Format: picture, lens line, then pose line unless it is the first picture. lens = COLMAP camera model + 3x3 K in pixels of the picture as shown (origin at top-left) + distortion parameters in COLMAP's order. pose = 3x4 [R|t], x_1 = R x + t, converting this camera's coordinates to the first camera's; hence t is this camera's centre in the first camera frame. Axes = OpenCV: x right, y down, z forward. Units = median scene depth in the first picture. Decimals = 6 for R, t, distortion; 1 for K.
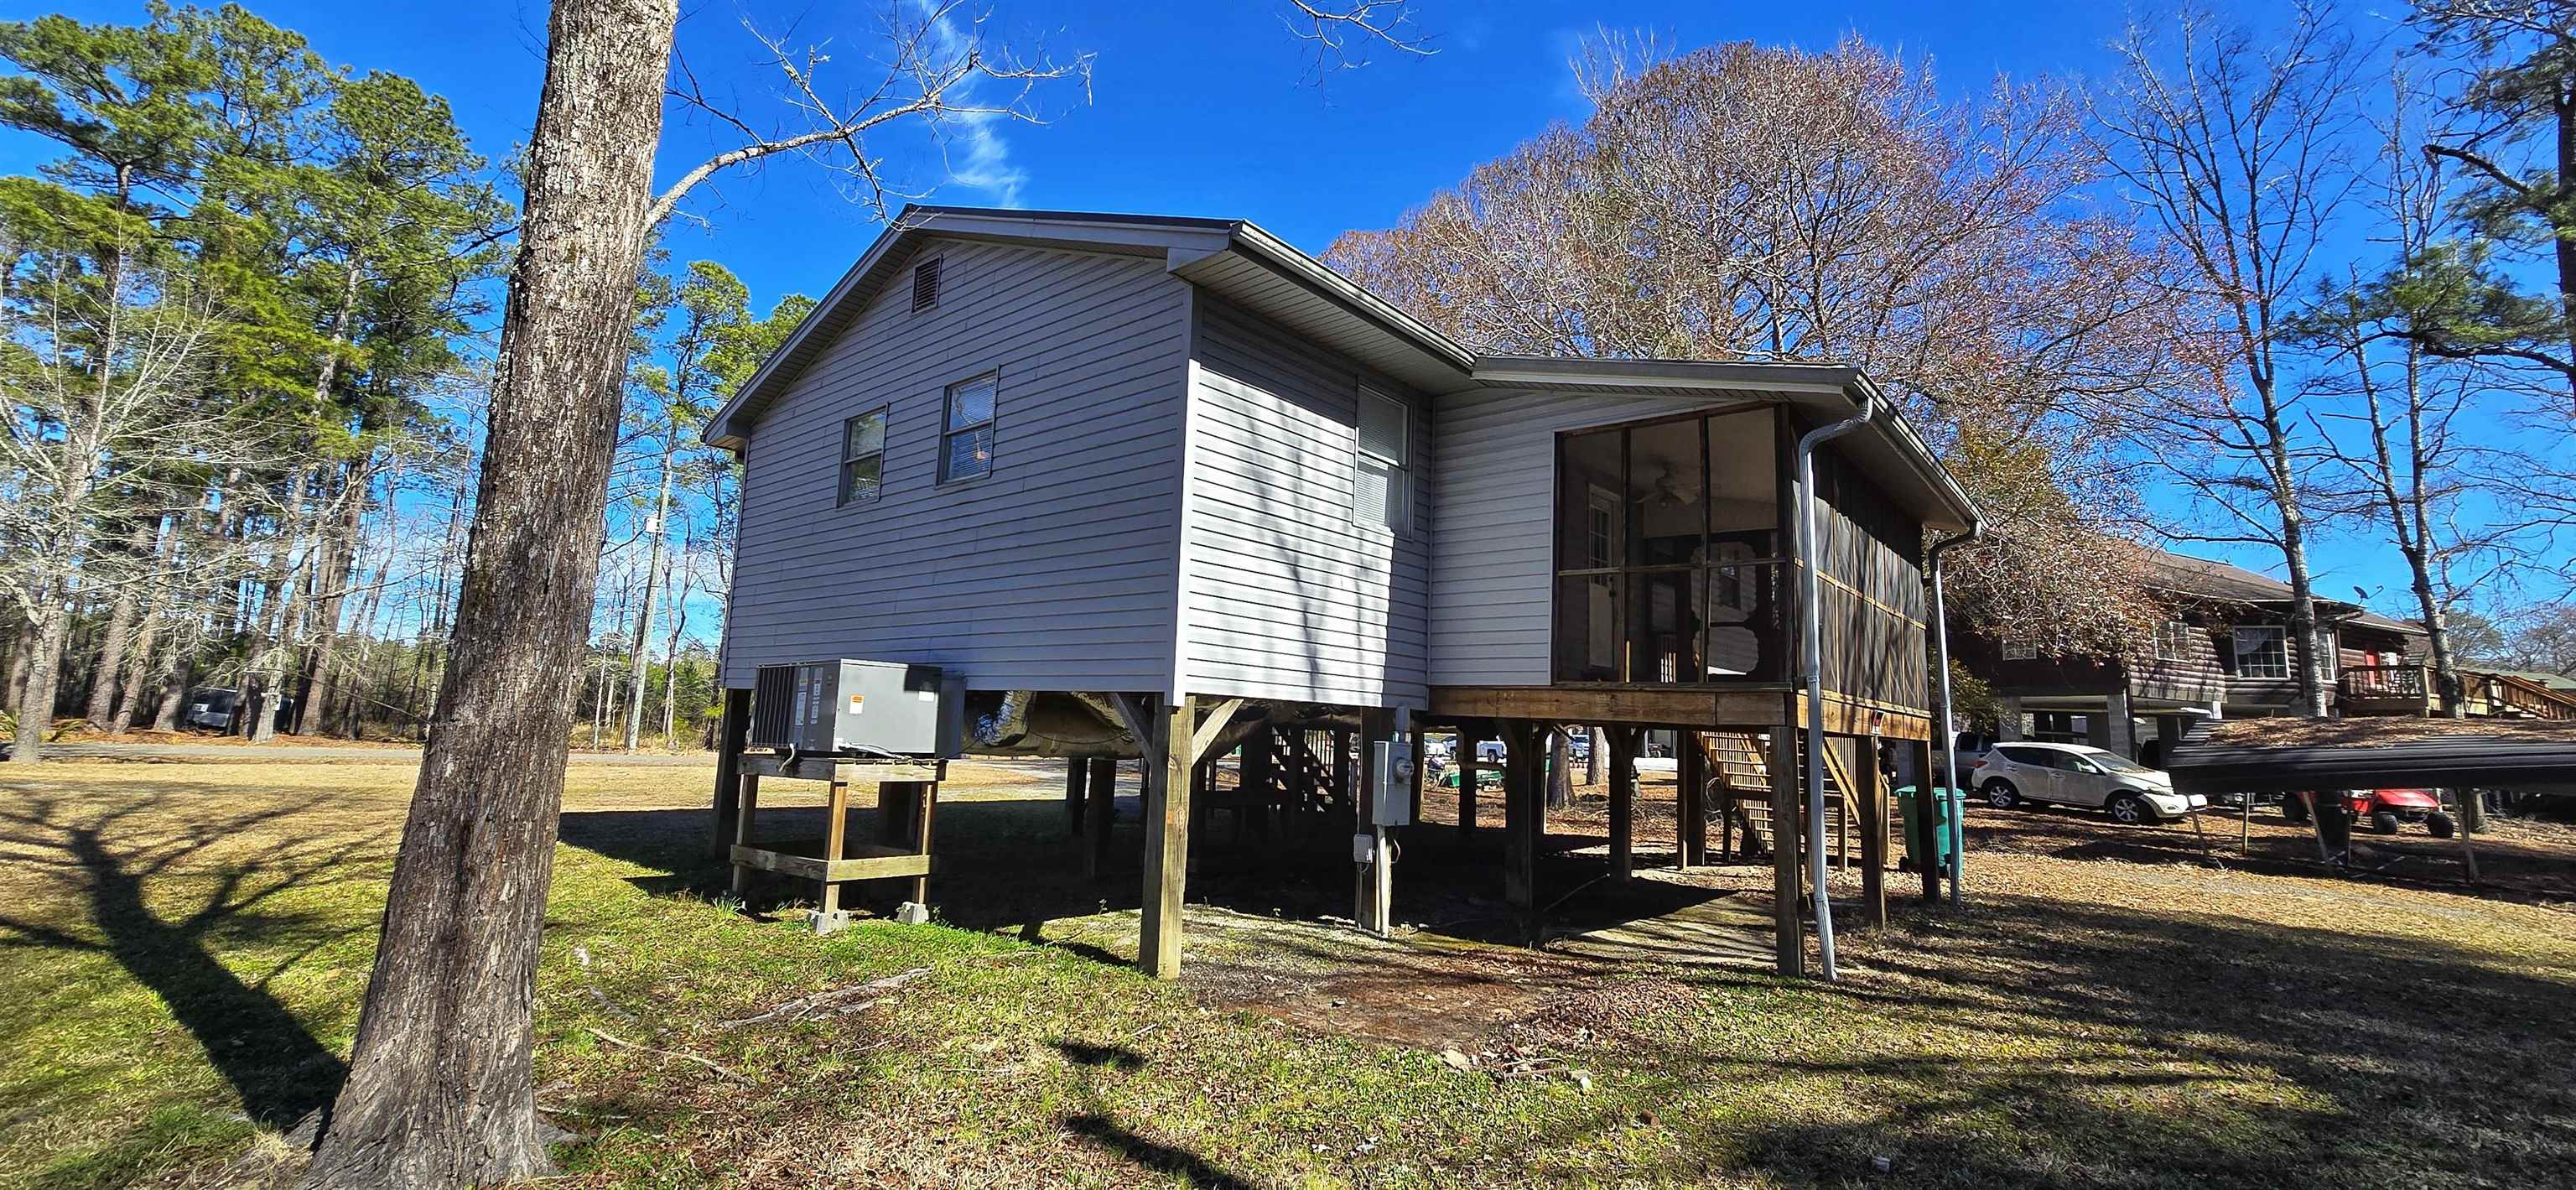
lens RADIAL K [[1047.3, 0, 1291.9], [0, 1047.3, 582.0], [0, 0, 1]] dist [-0.004011, -0.000161]
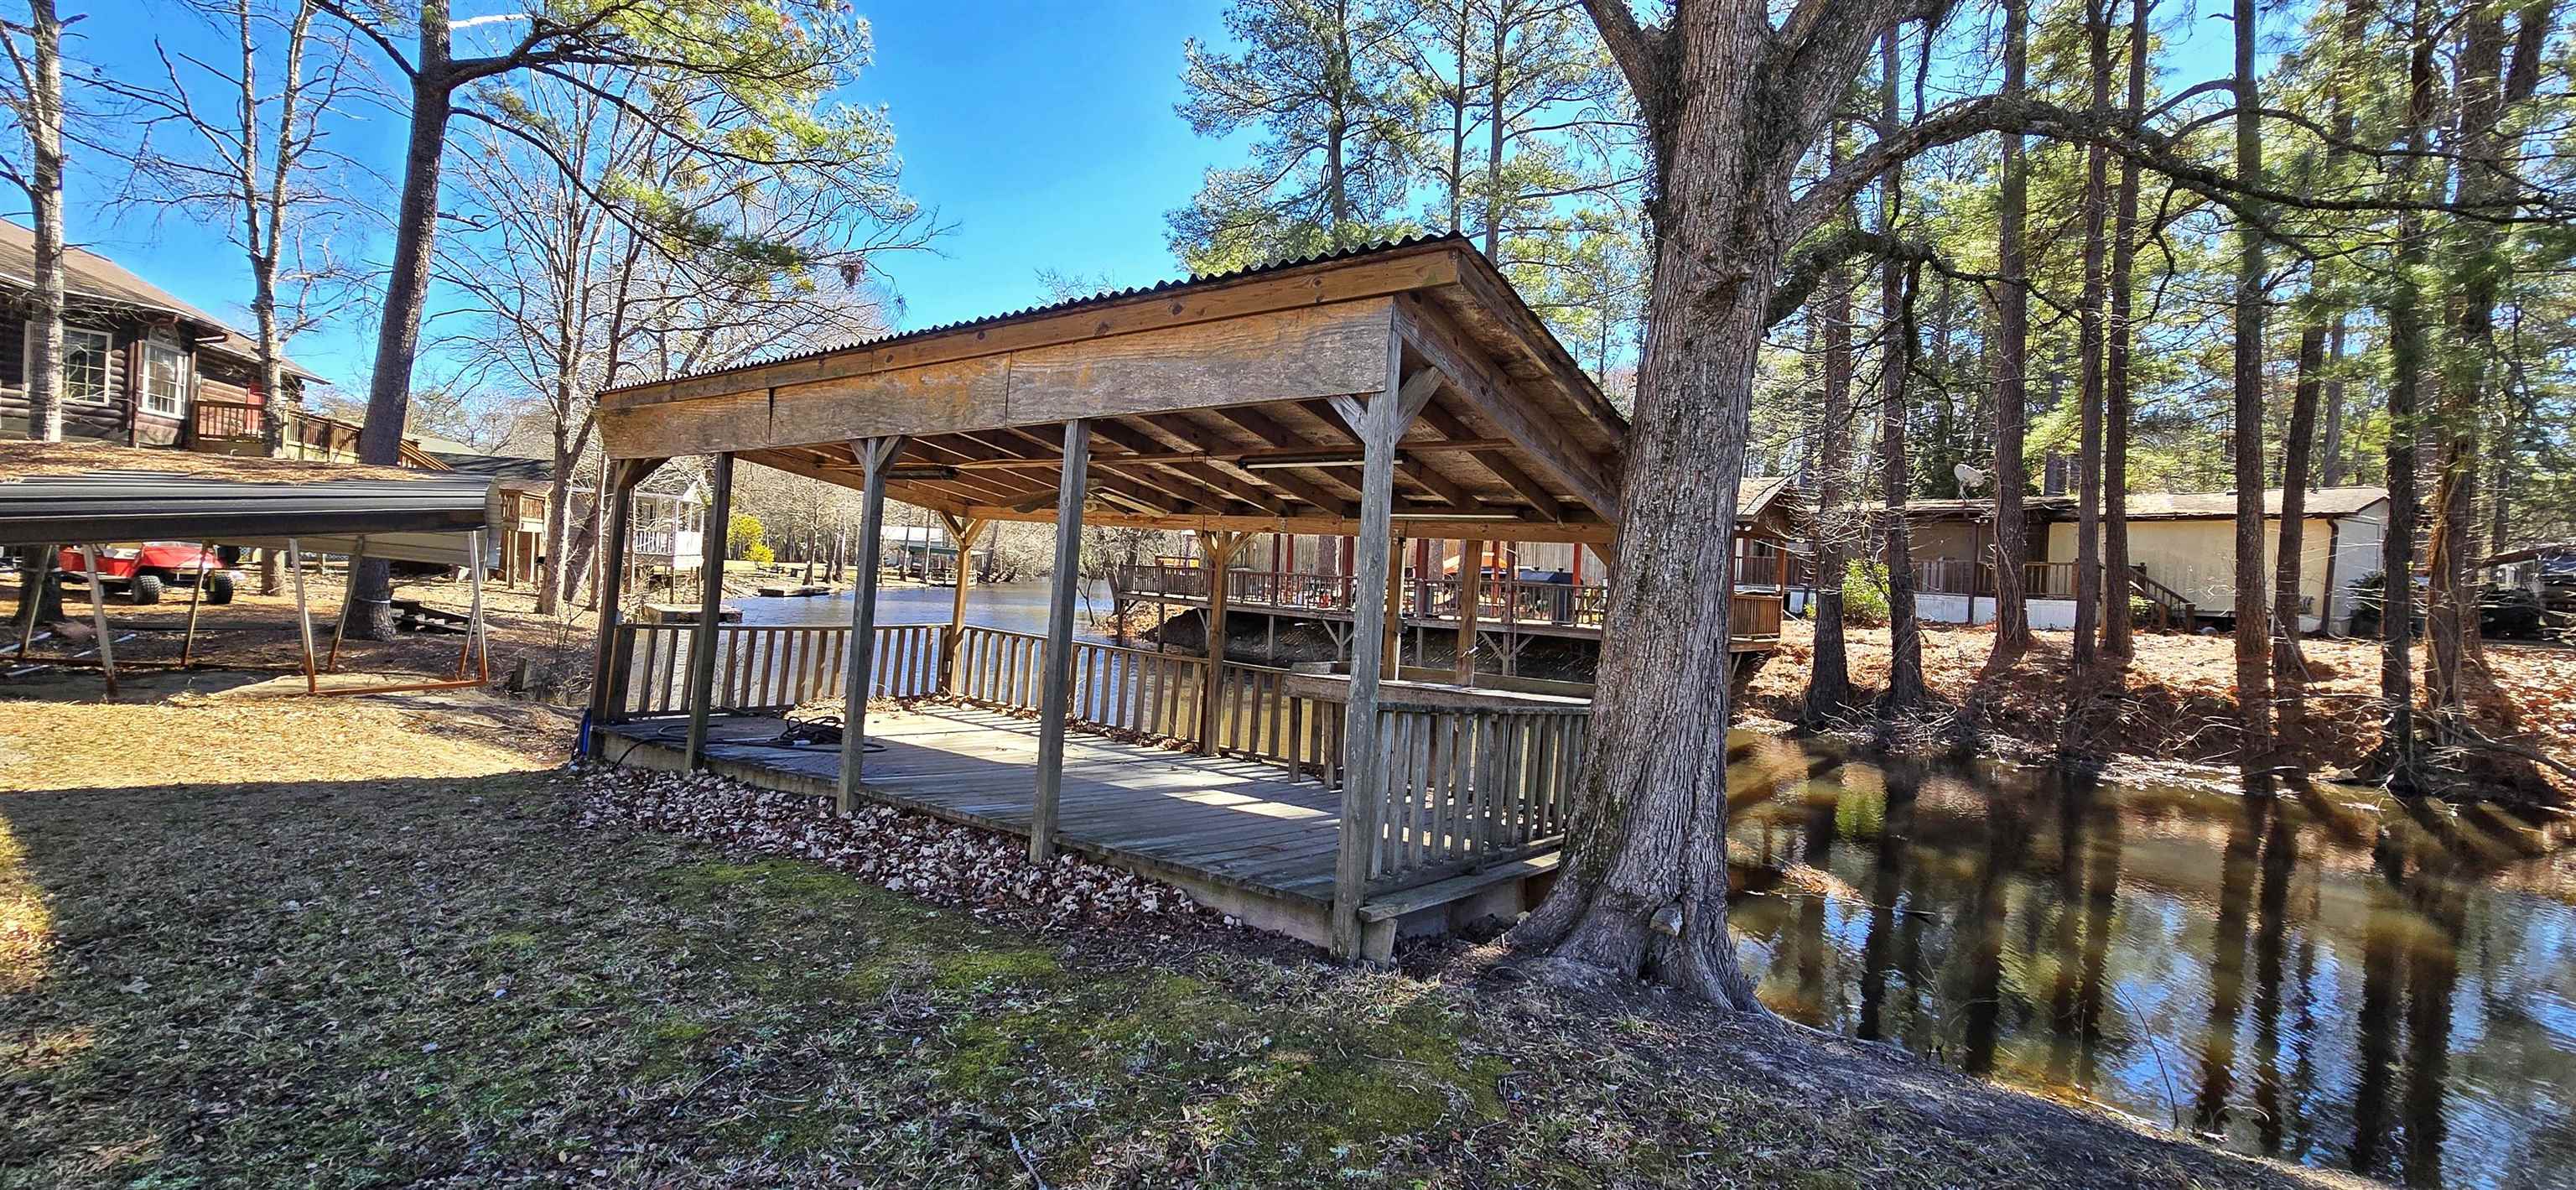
lens RADIAL K [[1047.3, 0, 1286.8], [0, 1047.3, 594.3], [0, 0, 1]] dist [-0.004011, -0.000161]
pose [[0.060392, -0.051541, 0.996843, 0.289487], [-0.184280, 0.980924, 0.061882, 0.027634], [-0.981017, -0.187435, 0.049742, 0.118622]]
